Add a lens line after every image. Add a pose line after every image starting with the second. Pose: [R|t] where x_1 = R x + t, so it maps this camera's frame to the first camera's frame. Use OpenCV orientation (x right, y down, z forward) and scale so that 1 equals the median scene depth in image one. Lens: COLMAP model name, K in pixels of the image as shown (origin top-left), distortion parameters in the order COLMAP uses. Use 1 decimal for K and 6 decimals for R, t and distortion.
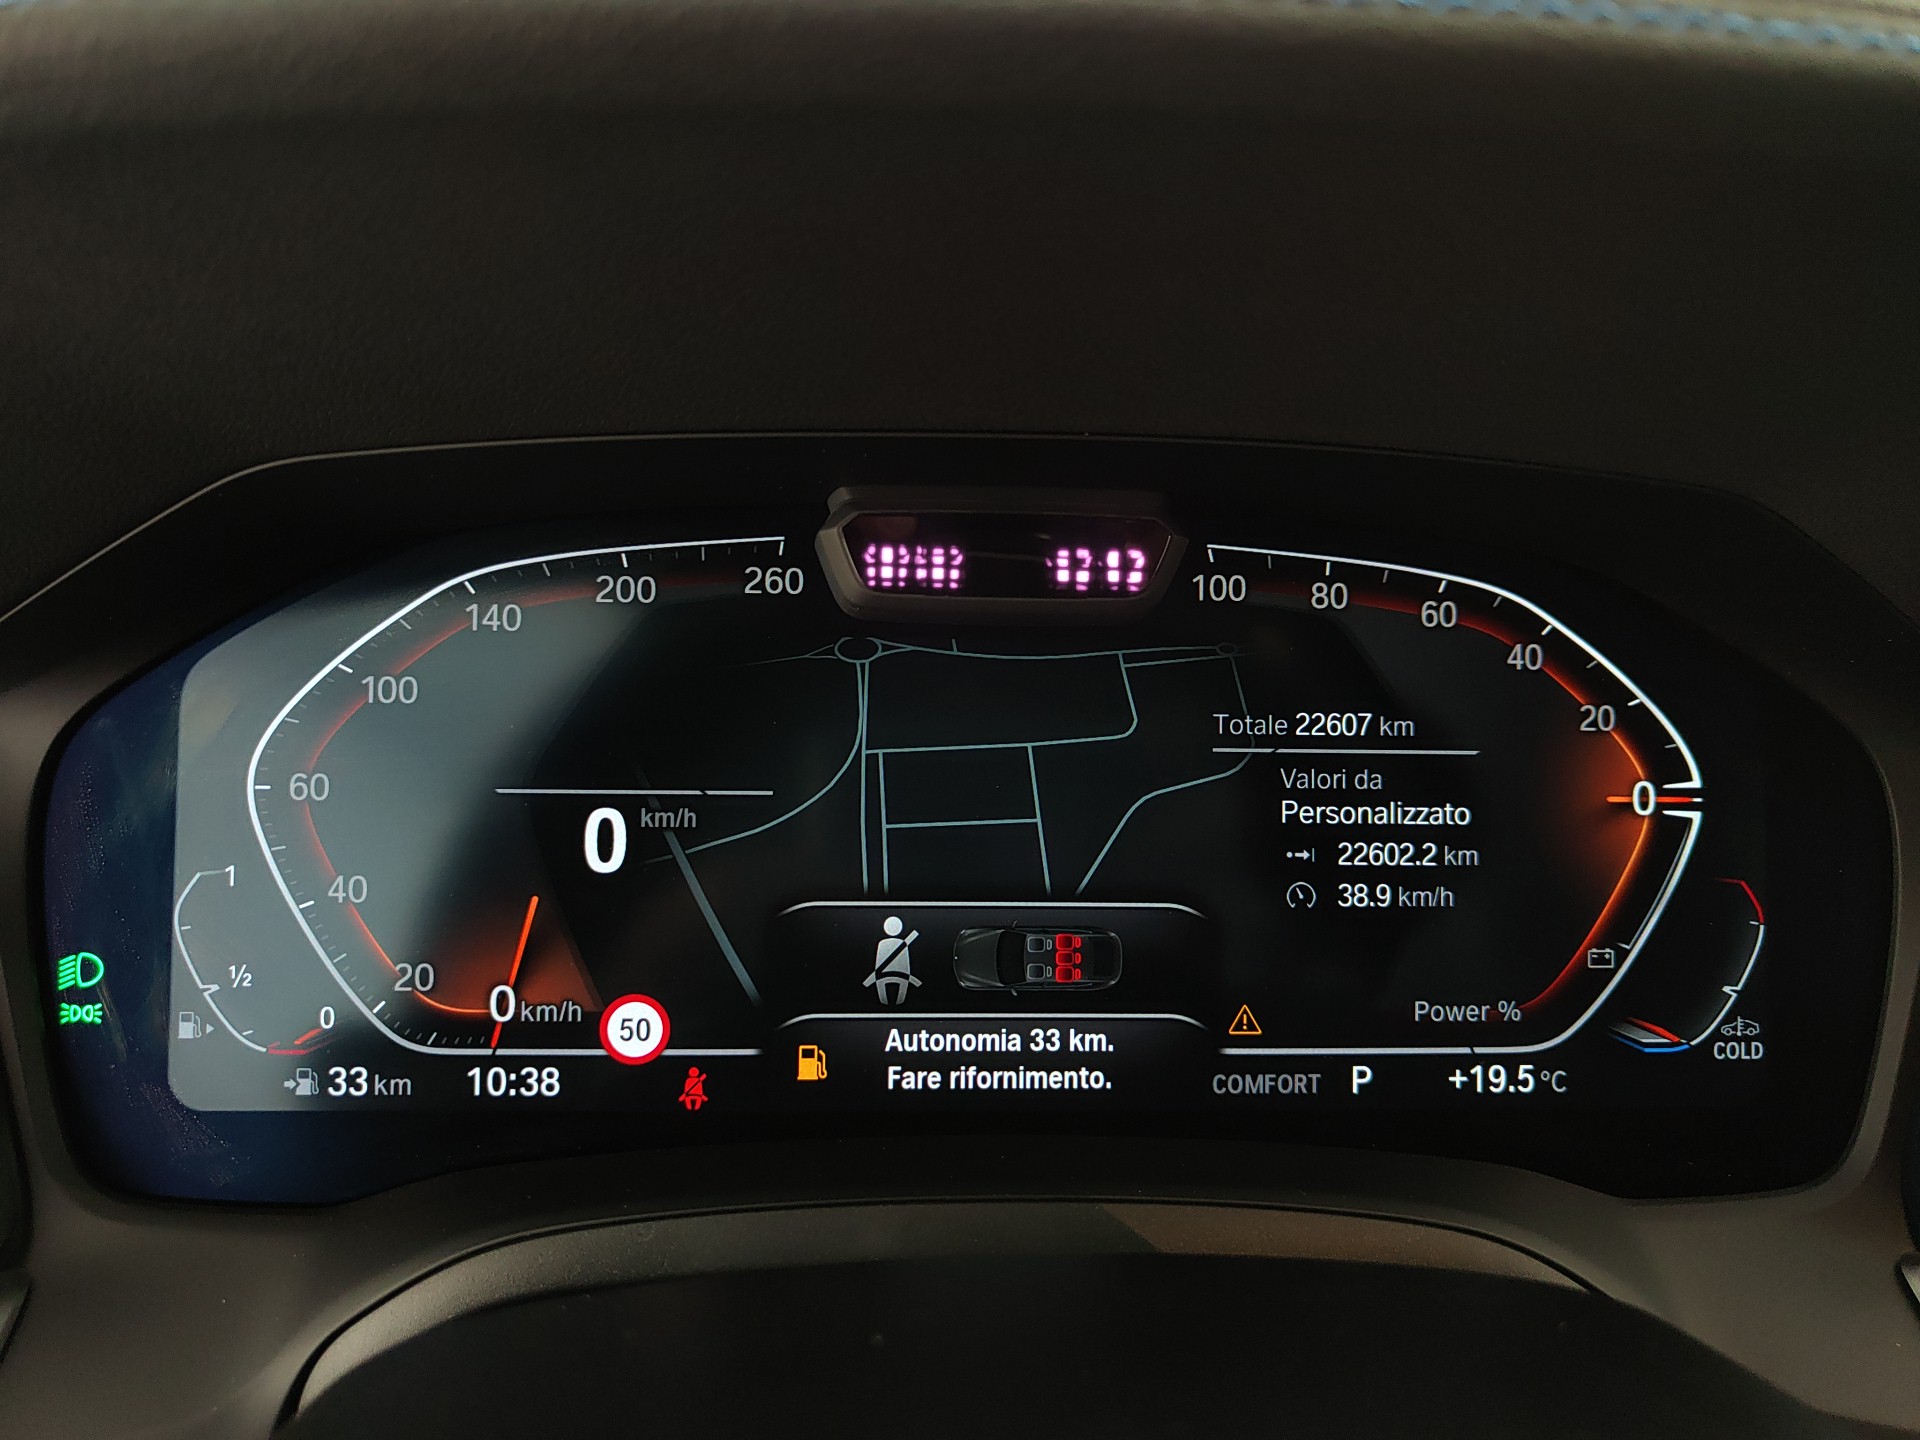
lens RADIAL K [[1375.5, 0, 960.0], [0, 1375.5, 720.0], [0, 0, 1]] dist [-0.002064, -0.002350]
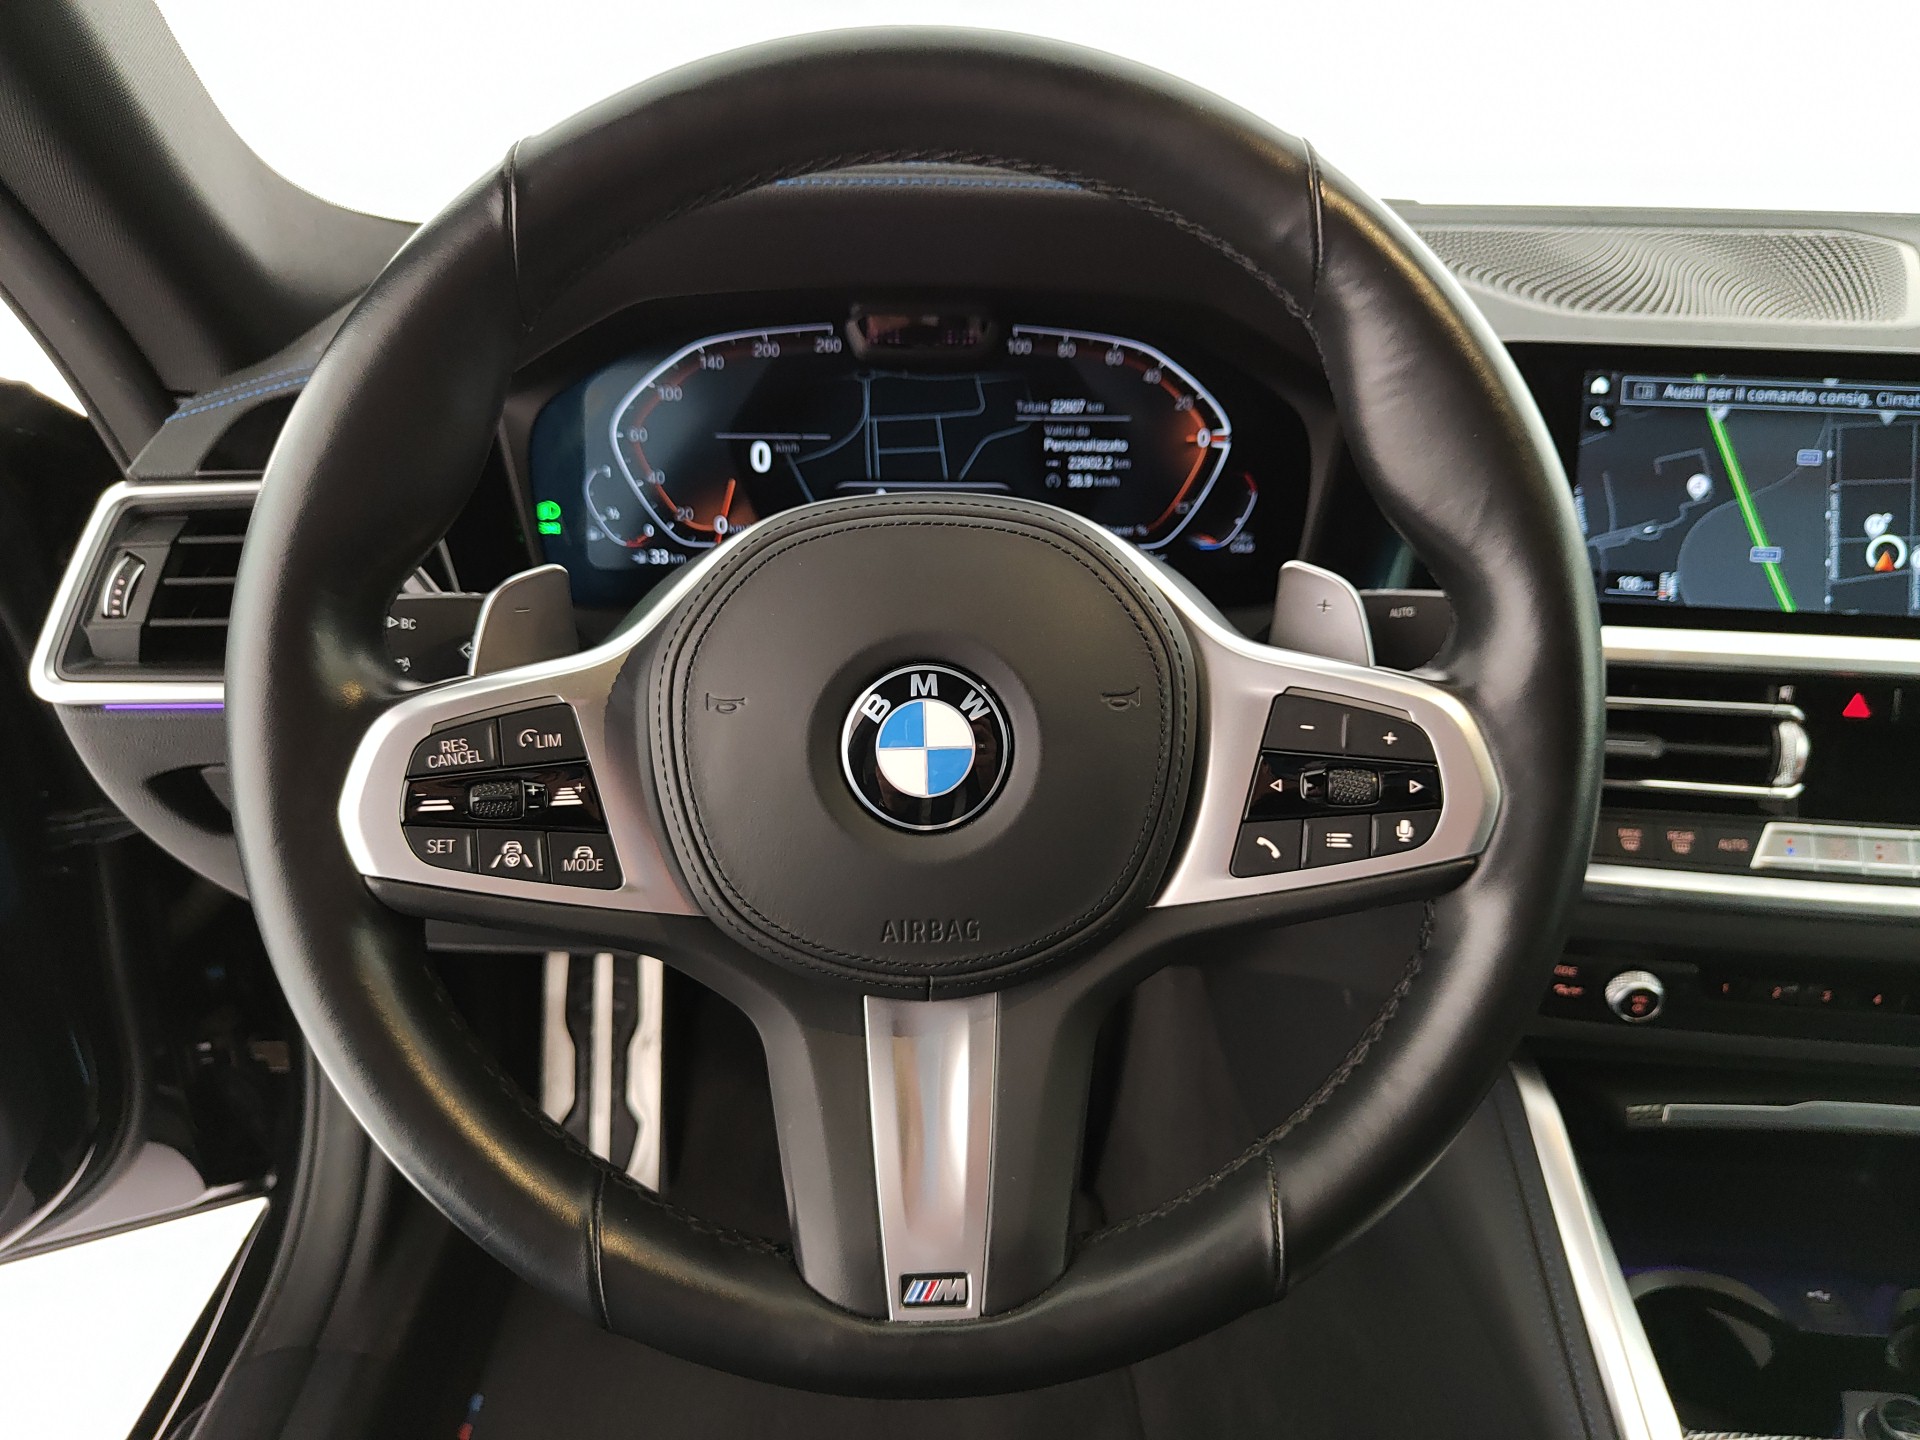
lens RADIAL K [[1375.5, 0, 960.0], [0, 1375.5, 720.0], [0, 0, 1]] dist [-0.002064, -0.002350]
pose [[0.999674, -0.004883, -0.025049, 0.144509], [0.007544, 0.994206, 0.107225, 0.281496], [0.024380, -0.107379, 0.993919, -1.393043]]
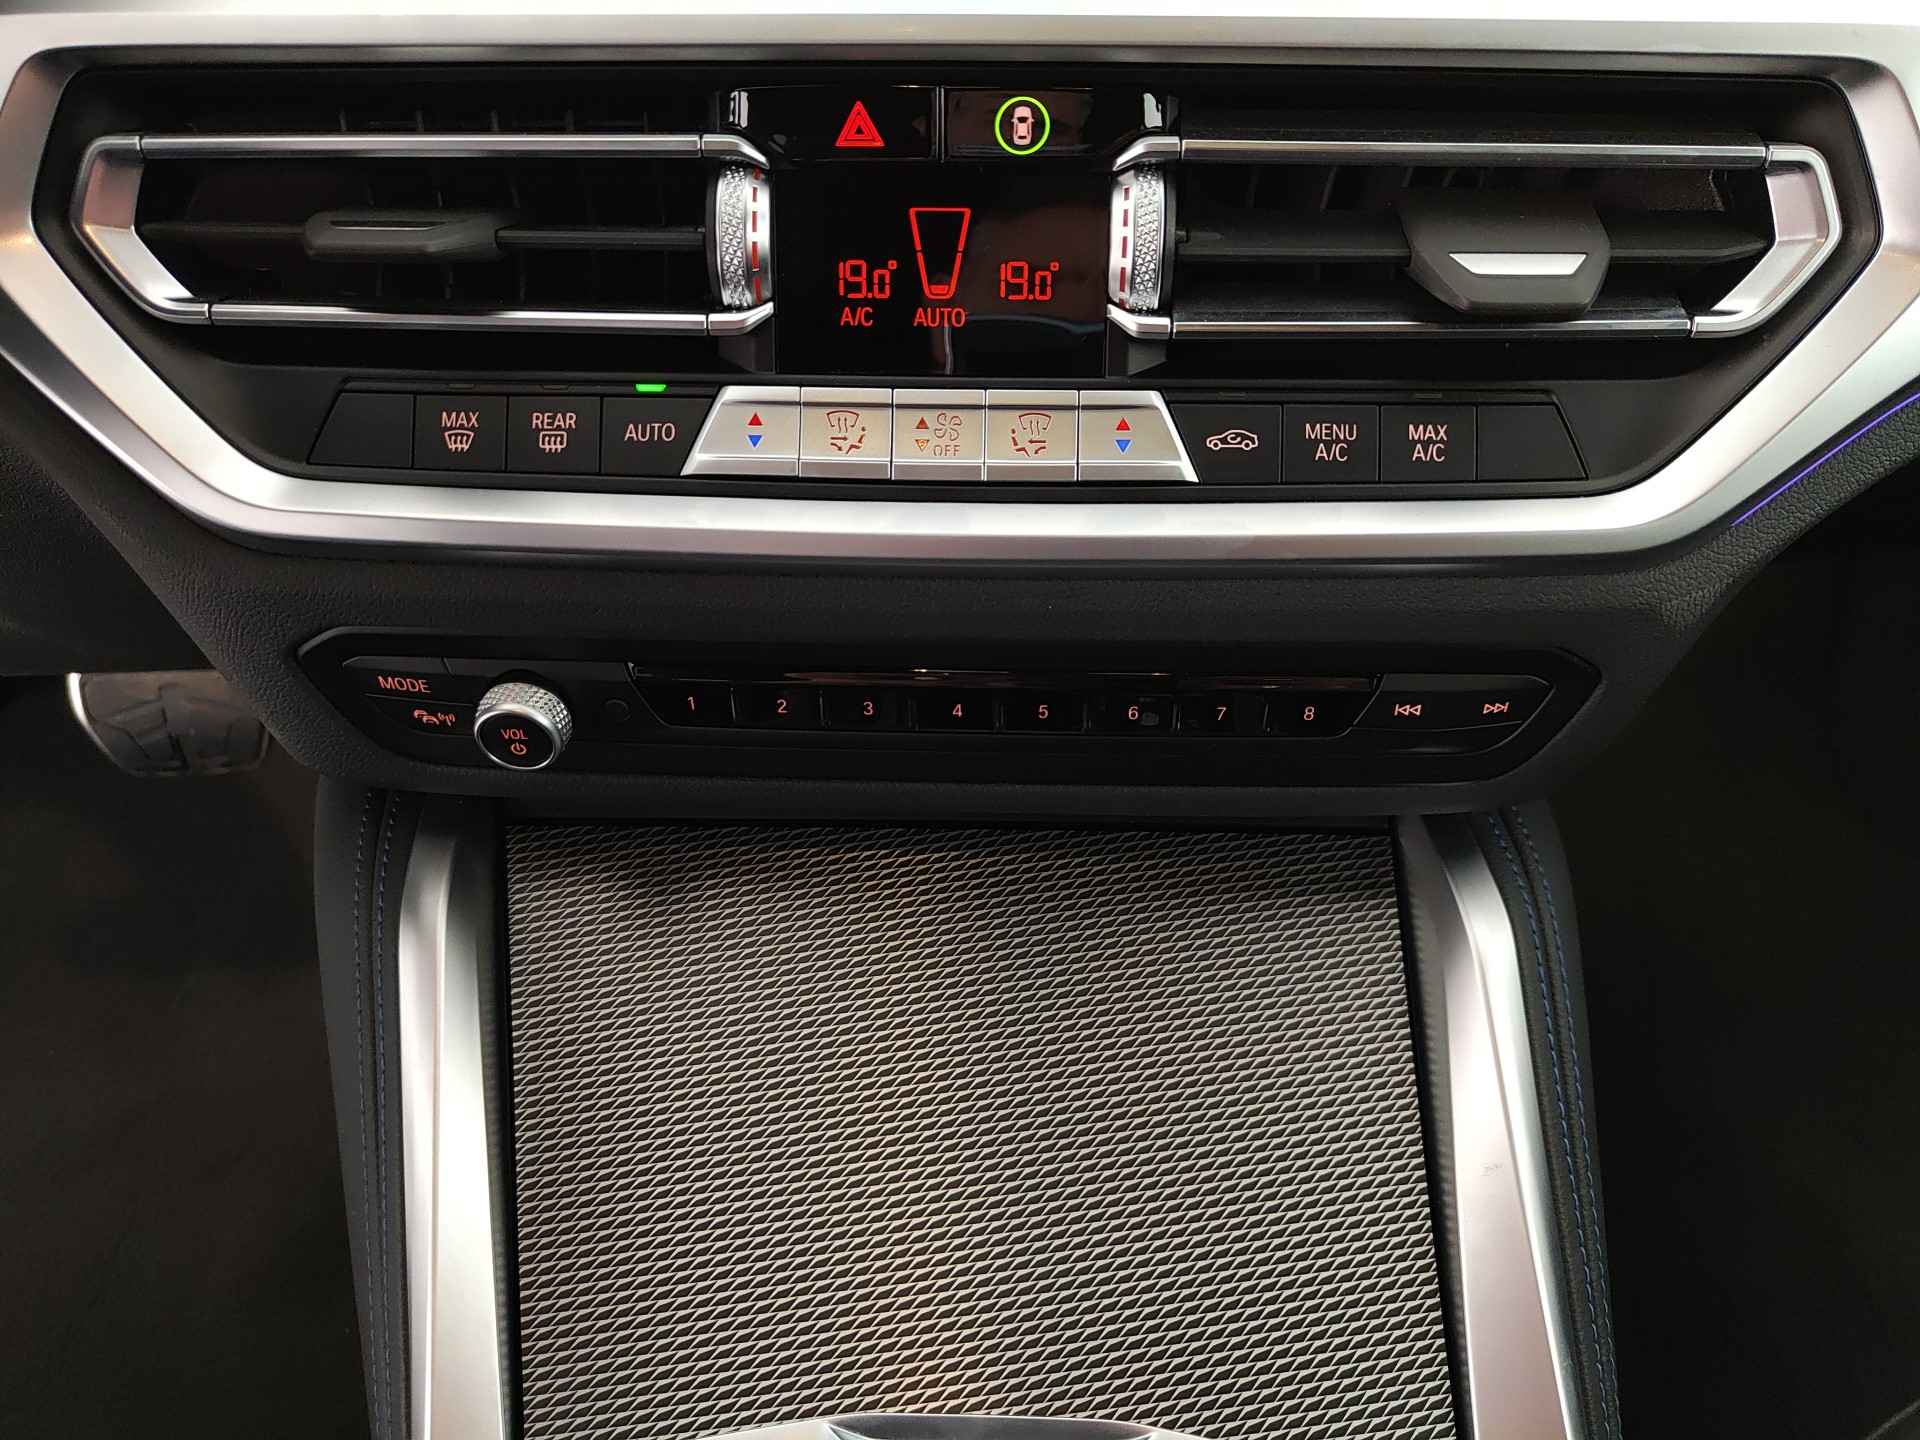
lens RADIAL K [[1375.5, 0, 960.0], [0, 1375.5, 720.0], [0, 0, 1]] dist [-0.002064, -0.002350]
pose [[0.998845, -0.047610, 0.006453, 1.532216], [0.042380, 0.936359, 0.348477, 0.559541], [-0.022633, -0.347801, 0.937295, -0.350541]]
